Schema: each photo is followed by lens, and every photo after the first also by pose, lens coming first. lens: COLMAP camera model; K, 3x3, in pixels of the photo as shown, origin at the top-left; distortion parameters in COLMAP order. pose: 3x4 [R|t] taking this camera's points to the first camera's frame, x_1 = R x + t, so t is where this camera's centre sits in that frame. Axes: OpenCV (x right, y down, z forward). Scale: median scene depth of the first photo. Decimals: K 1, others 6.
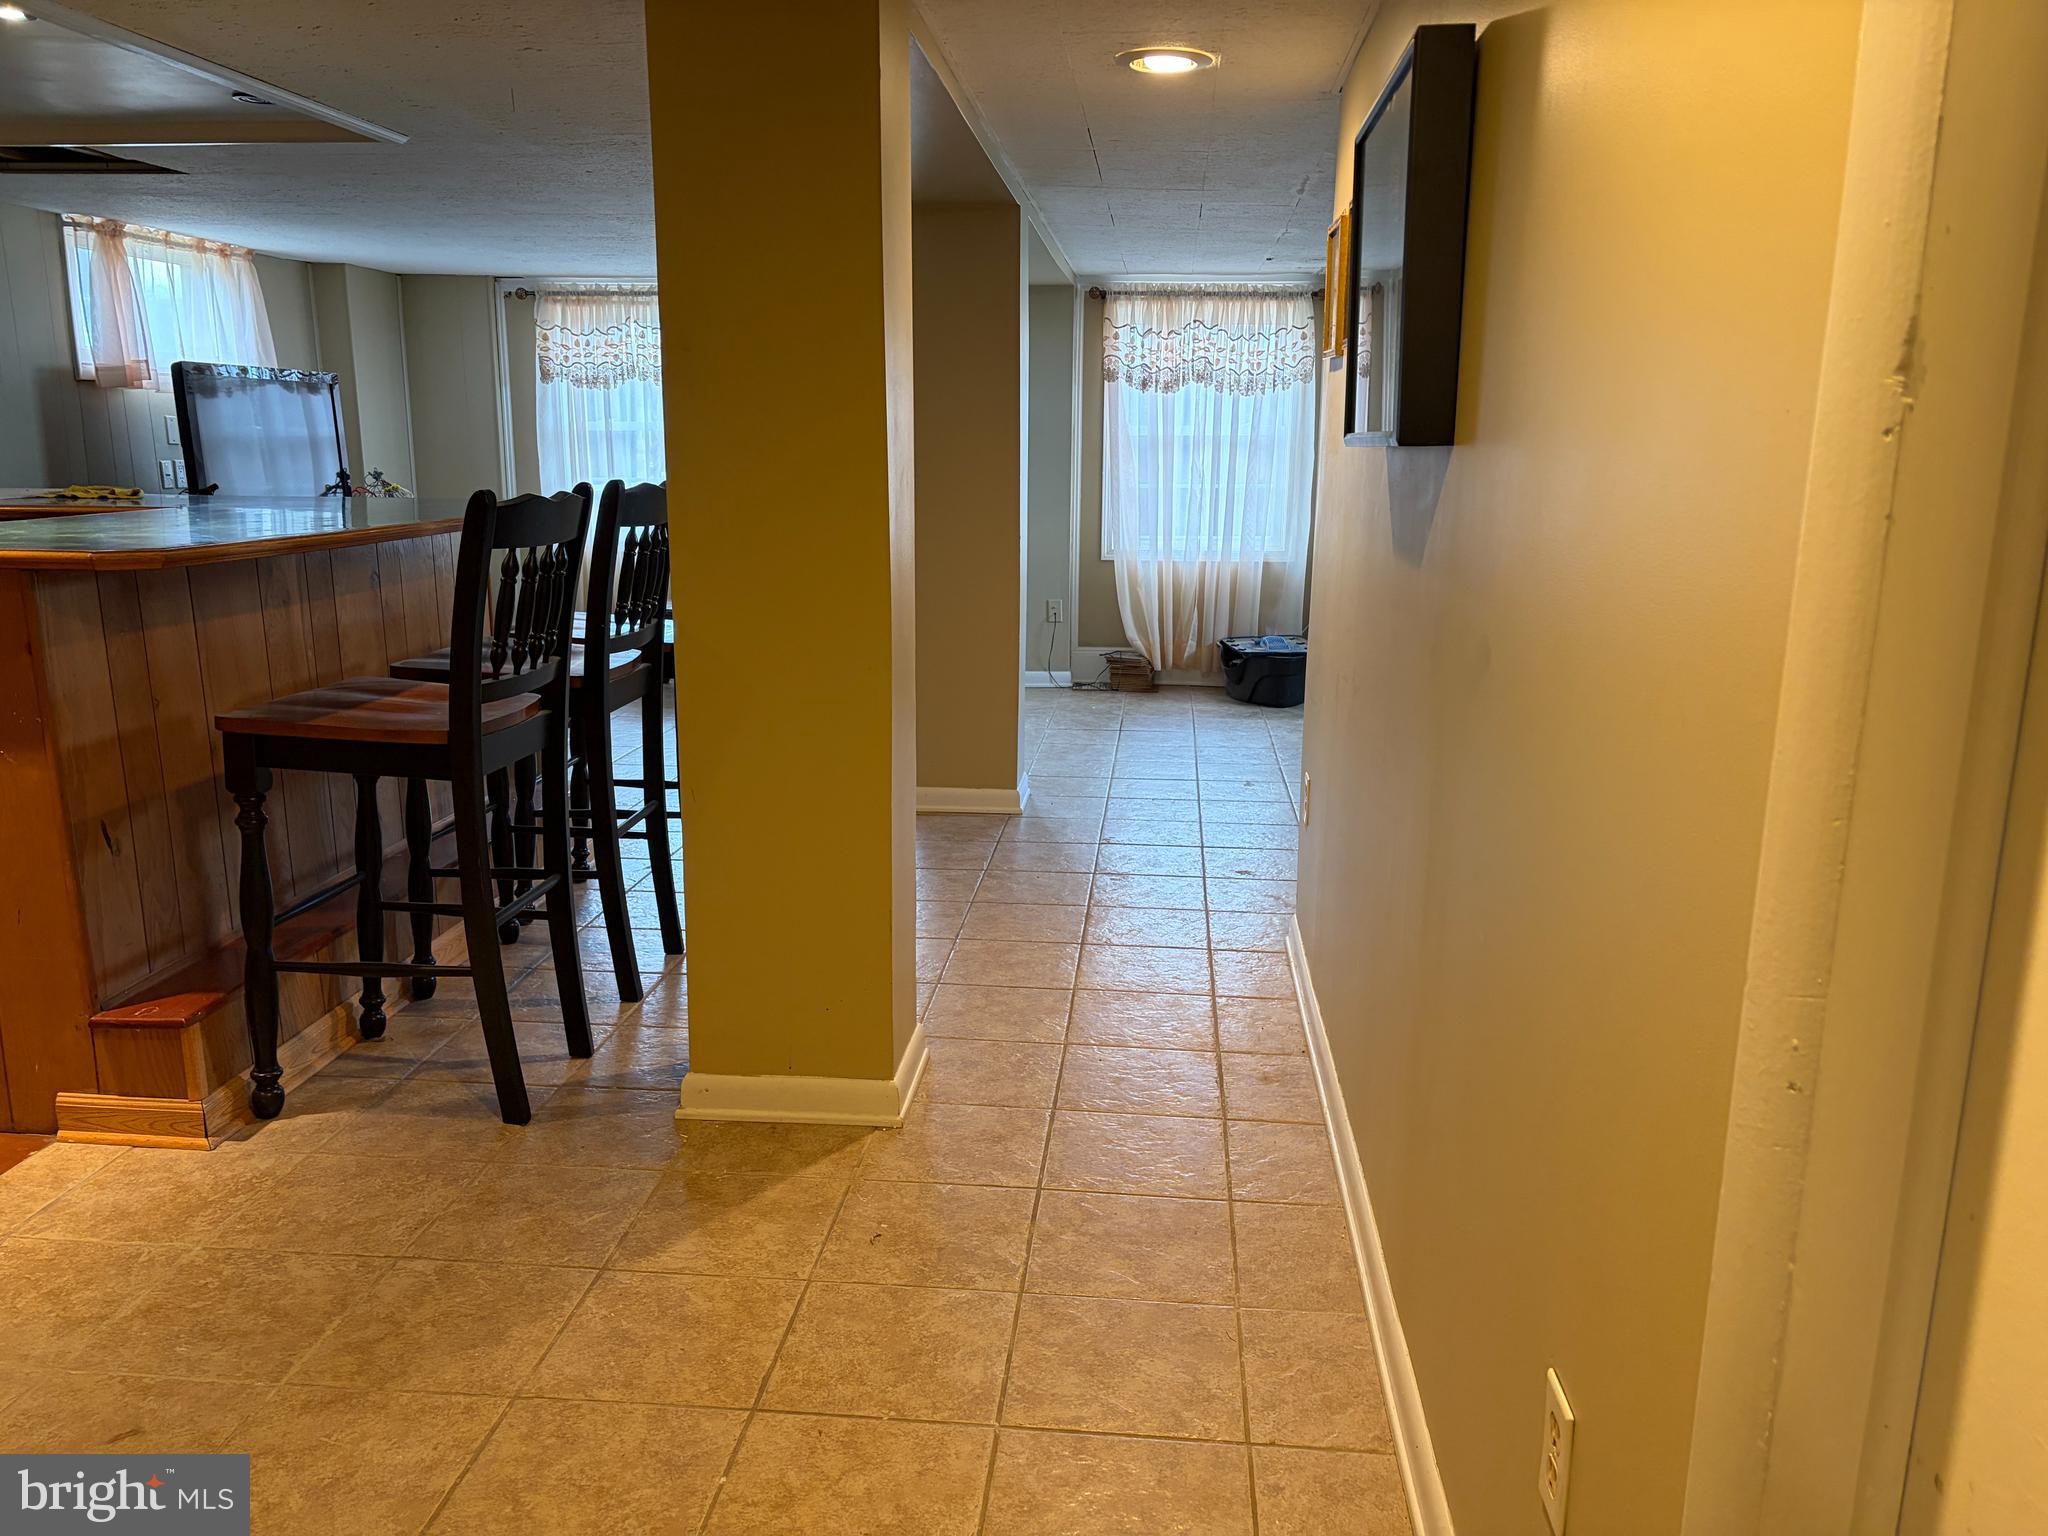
lens RADIAL K [[1548.5, 0, 1026.2], [0, 1548.5, 773.8], [0, 0, 1]] dist [0.037829, -0.027156]
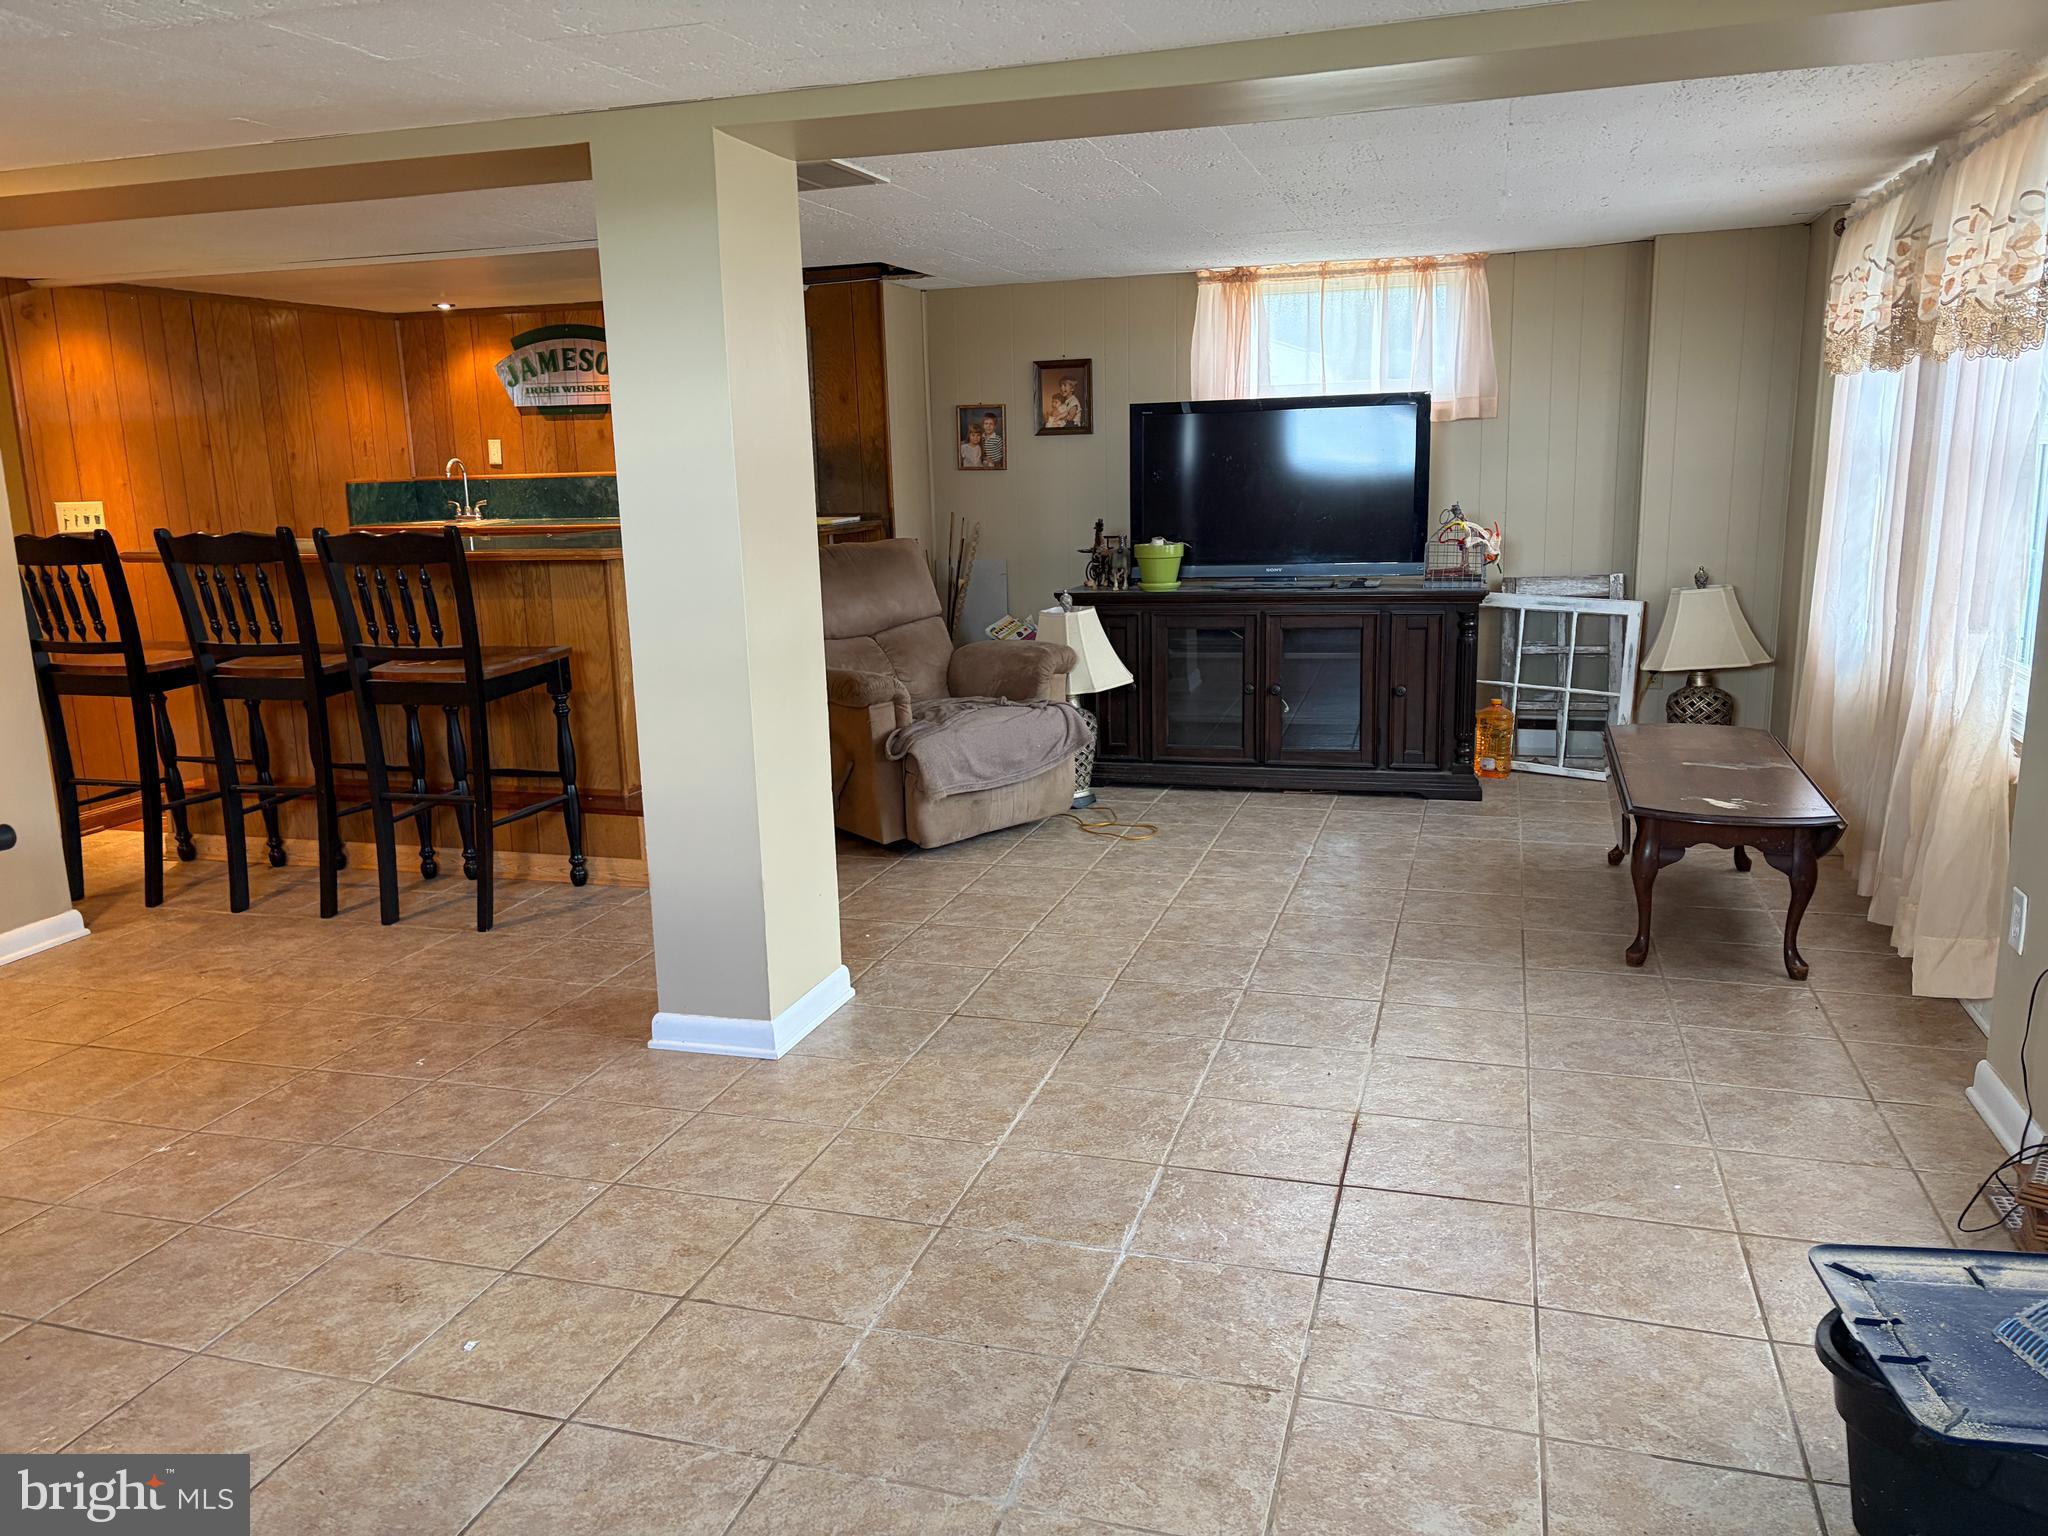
lens RADIAL K [[1548.5, 0, 1015.6], [0, 1548.5, 773.3], [0, 0, 1]] dist [0.037829, -0.027156]
pose [[-0.213716, 0.198153, -0.956588, 0.409032], [-0.180962, 0.954234, 0.238095, -0.194118], [0.959989, 0.223991, -0.168077, 0.861163]]
